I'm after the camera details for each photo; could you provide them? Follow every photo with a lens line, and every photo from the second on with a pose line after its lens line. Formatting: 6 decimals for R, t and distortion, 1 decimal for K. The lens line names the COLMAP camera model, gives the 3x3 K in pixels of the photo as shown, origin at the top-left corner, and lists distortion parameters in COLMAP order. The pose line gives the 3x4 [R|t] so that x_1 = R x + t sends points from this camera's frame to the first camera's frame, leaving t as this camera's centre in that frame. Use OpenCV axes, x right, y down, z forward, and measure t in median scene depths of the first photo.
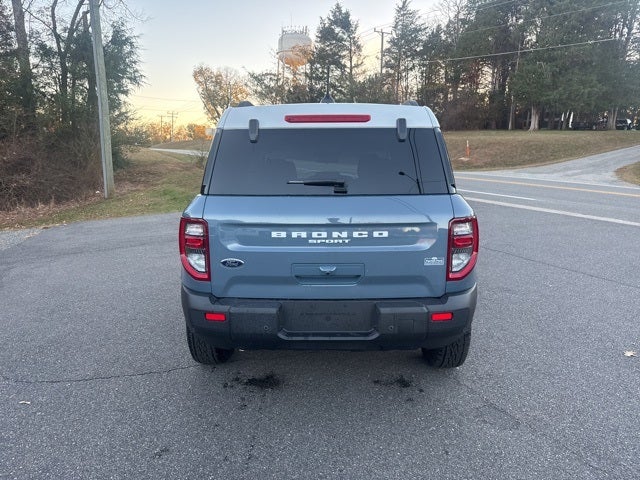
lens RADIAL K [[453.8, 0, 323.0], [0, 453.8, 239.9], [0, 0, 1]] dist [-0.001097, -0.007611]
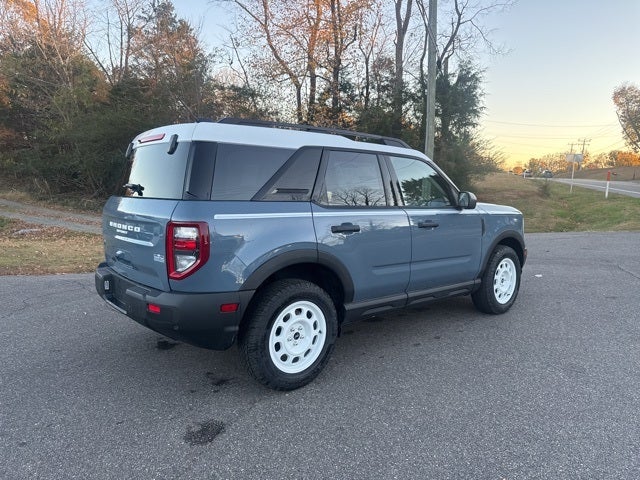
lens RADIAL K [[453.8, 0, 323.0], [0, 453.8, 239.9], [0, 0, 1]] dist [-0.001097, -0.007611]
pose [[0.667146, 0.093569, -0.739028, 0.148588], [-0.141132, 0.989989, -0.002061, -0.006128], [0.731436, 0.105676, 0.673672, 0.058284]]
